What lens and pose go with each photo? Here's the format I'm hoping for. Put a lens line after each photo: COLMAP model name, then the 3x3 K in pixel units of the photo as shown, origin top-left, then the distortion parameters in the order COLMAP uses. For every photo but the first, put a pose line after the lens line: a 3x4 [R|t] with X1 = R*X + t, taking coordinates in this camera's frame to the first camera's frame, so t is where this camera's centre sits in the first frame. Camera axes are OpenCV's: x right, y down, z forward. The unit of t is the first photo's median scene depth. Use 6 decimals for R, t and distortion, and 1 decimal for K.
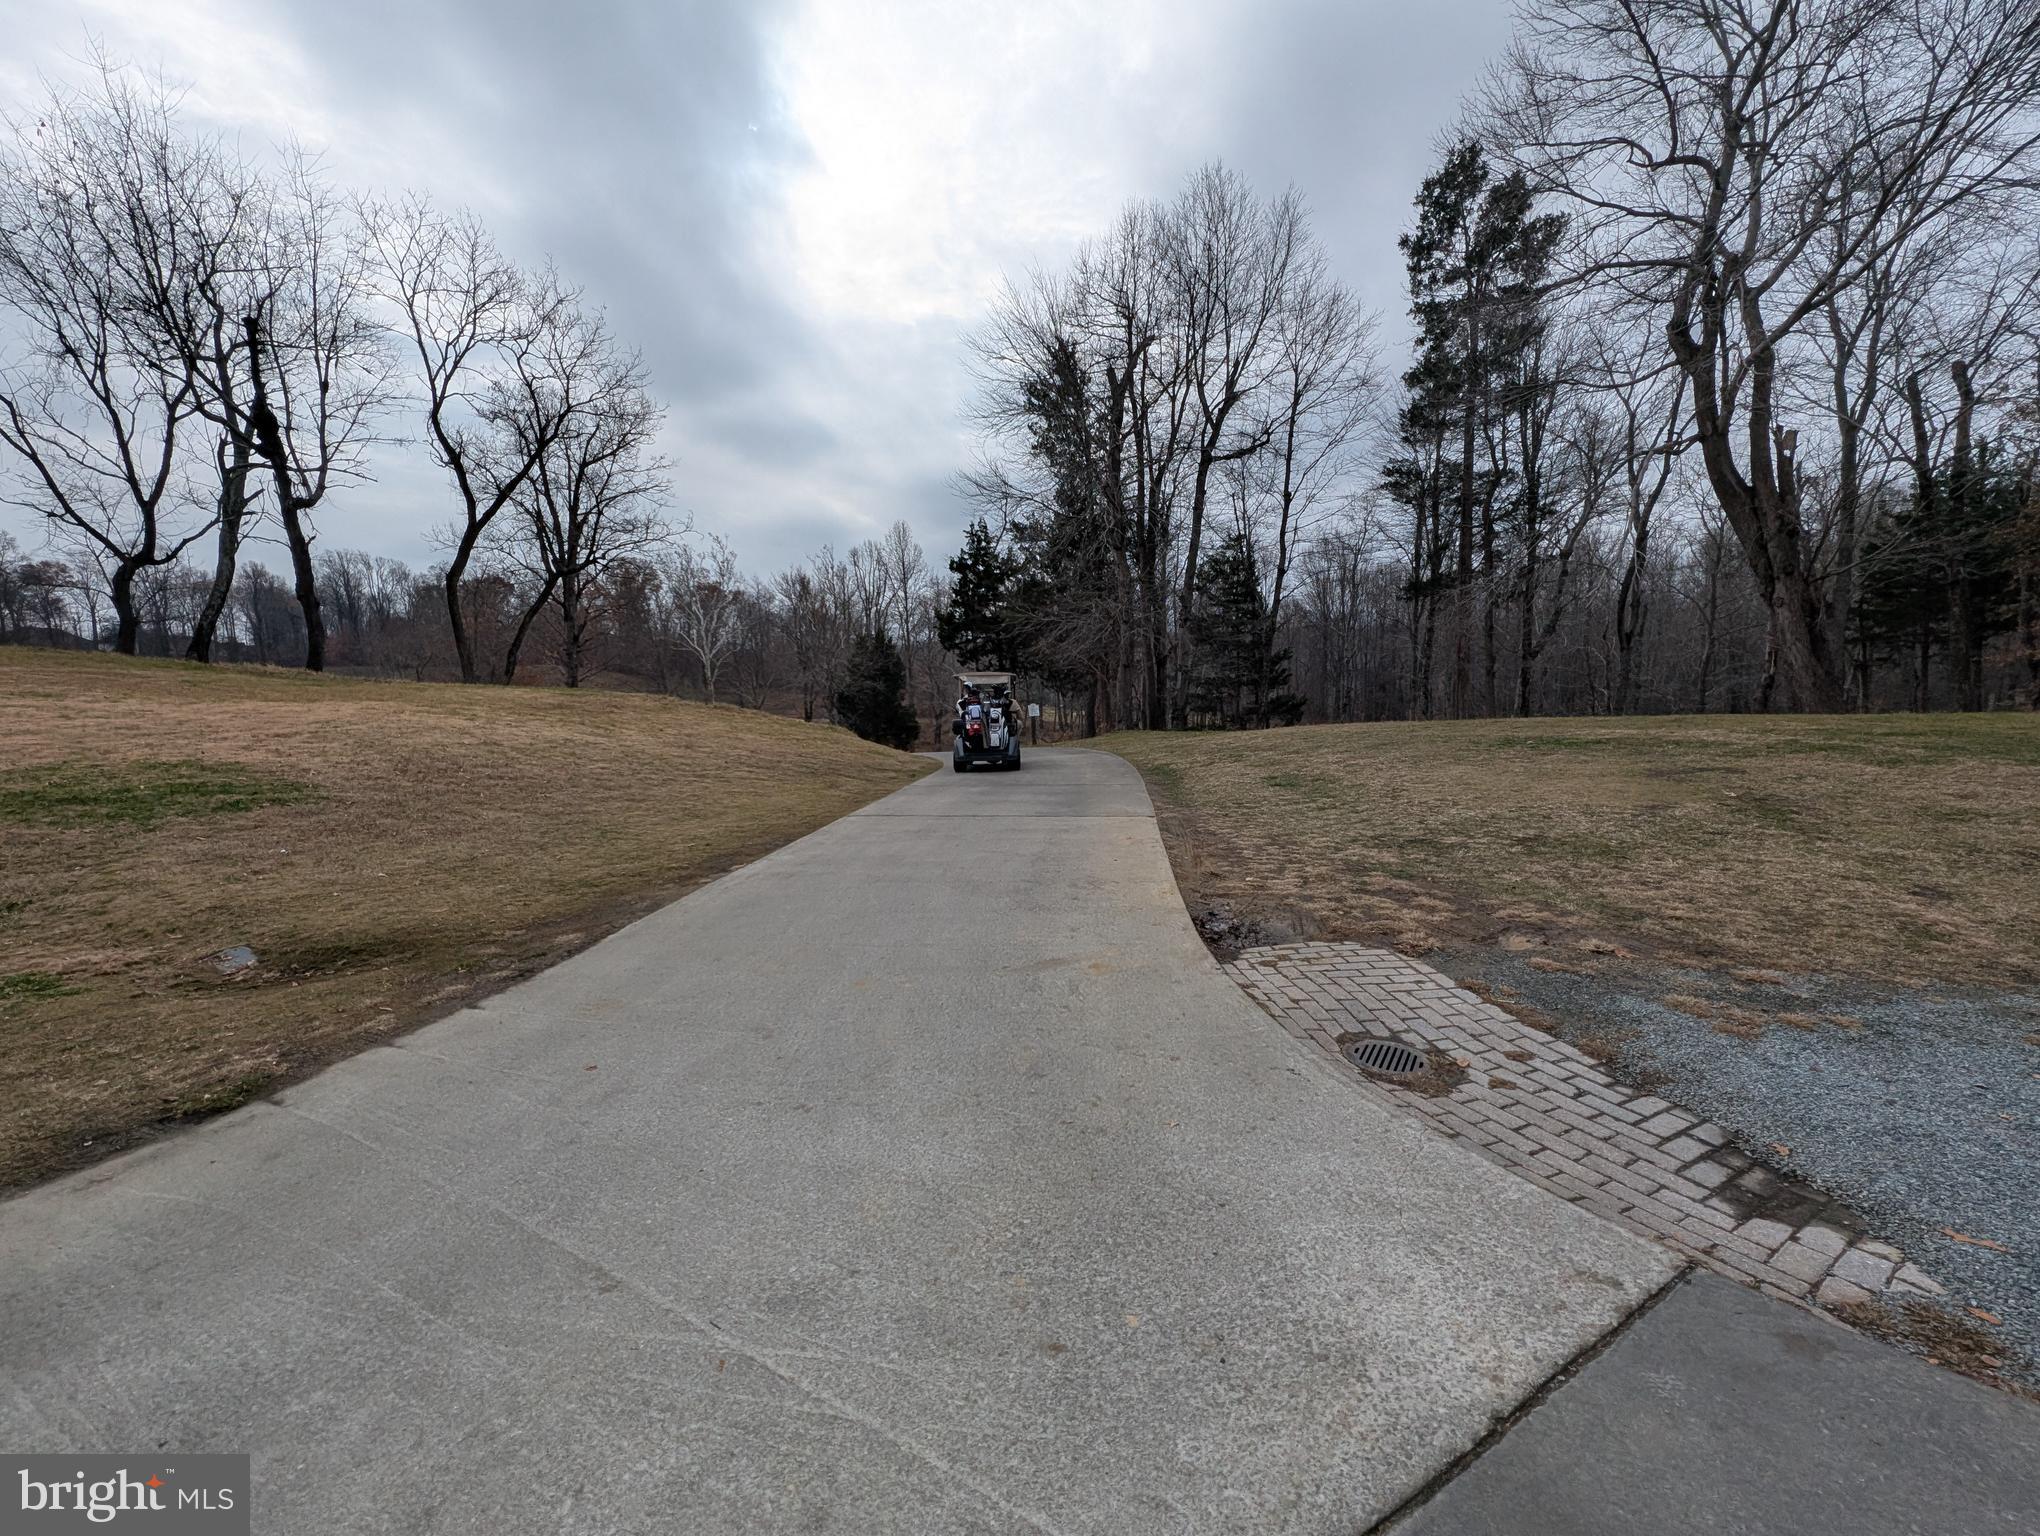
lens RADIAL K [[840.4, 0, 1007.9], [0, 840.4, 758.1], [0, 0, 1]] dist [-0.001463, 0.000060]
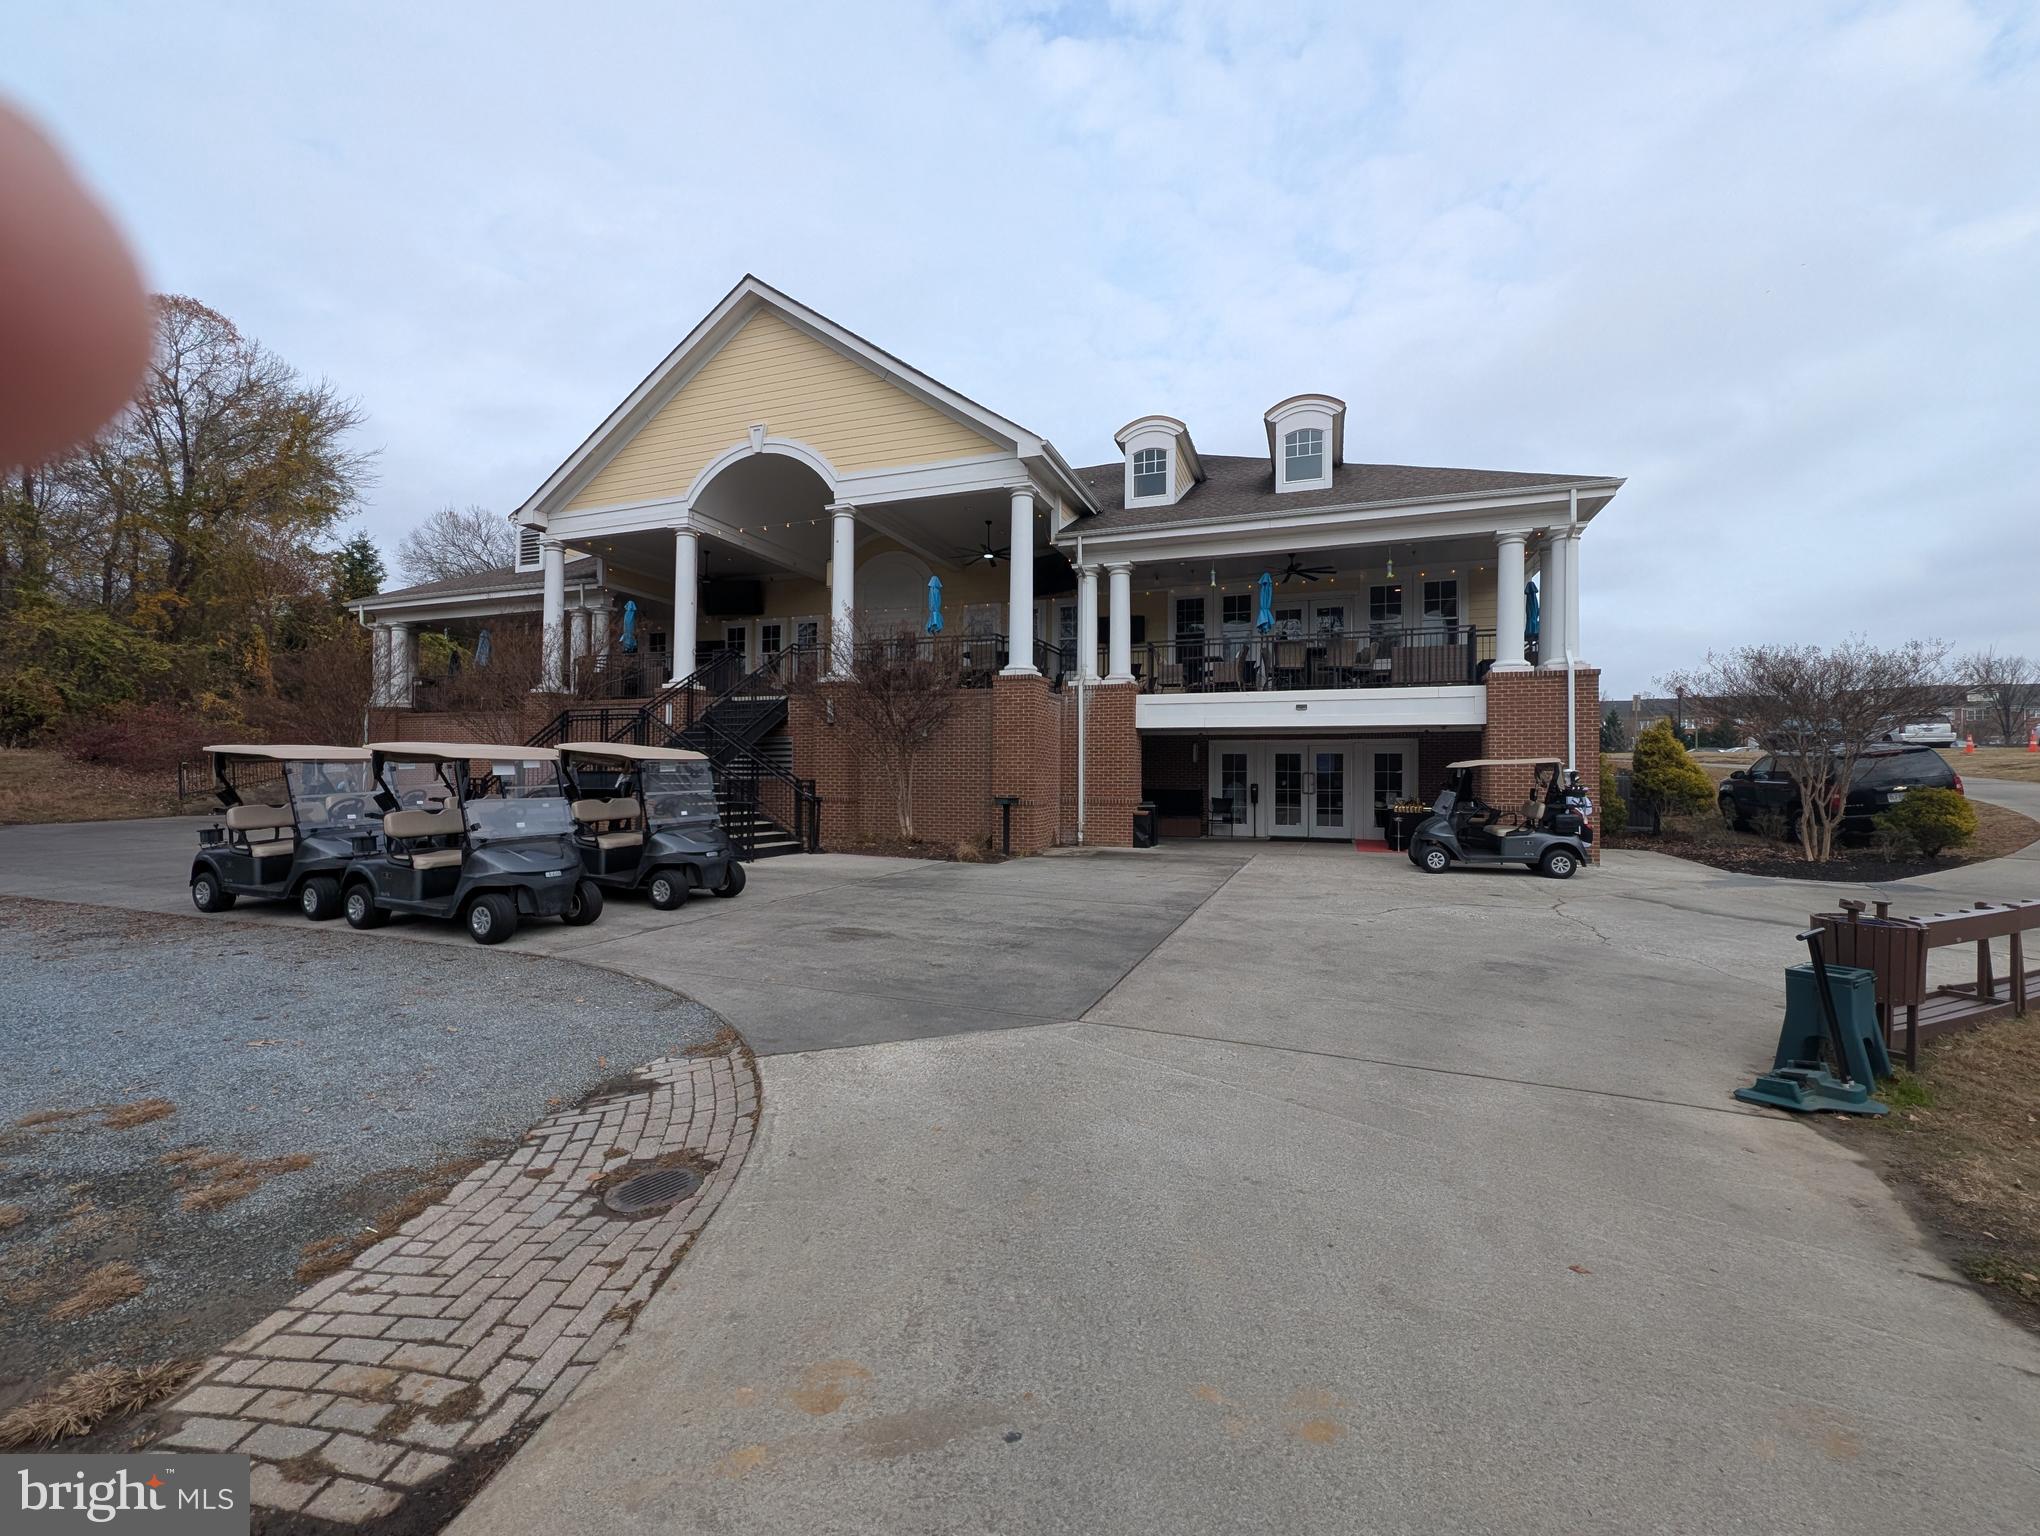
lens RADIAL K [[840.4, 0, 1010.7], [0, 840.4, 770.6], [0, 0, 1]] dist [-0.001463, 0.000060]
pose [[-0.988512, 0.018898, 0.149958, -0.115653], [0.033438, 0.994911, 0.095044, -0.224390], [-0.147399, 0.098966, -0.984113, 2.153064]]
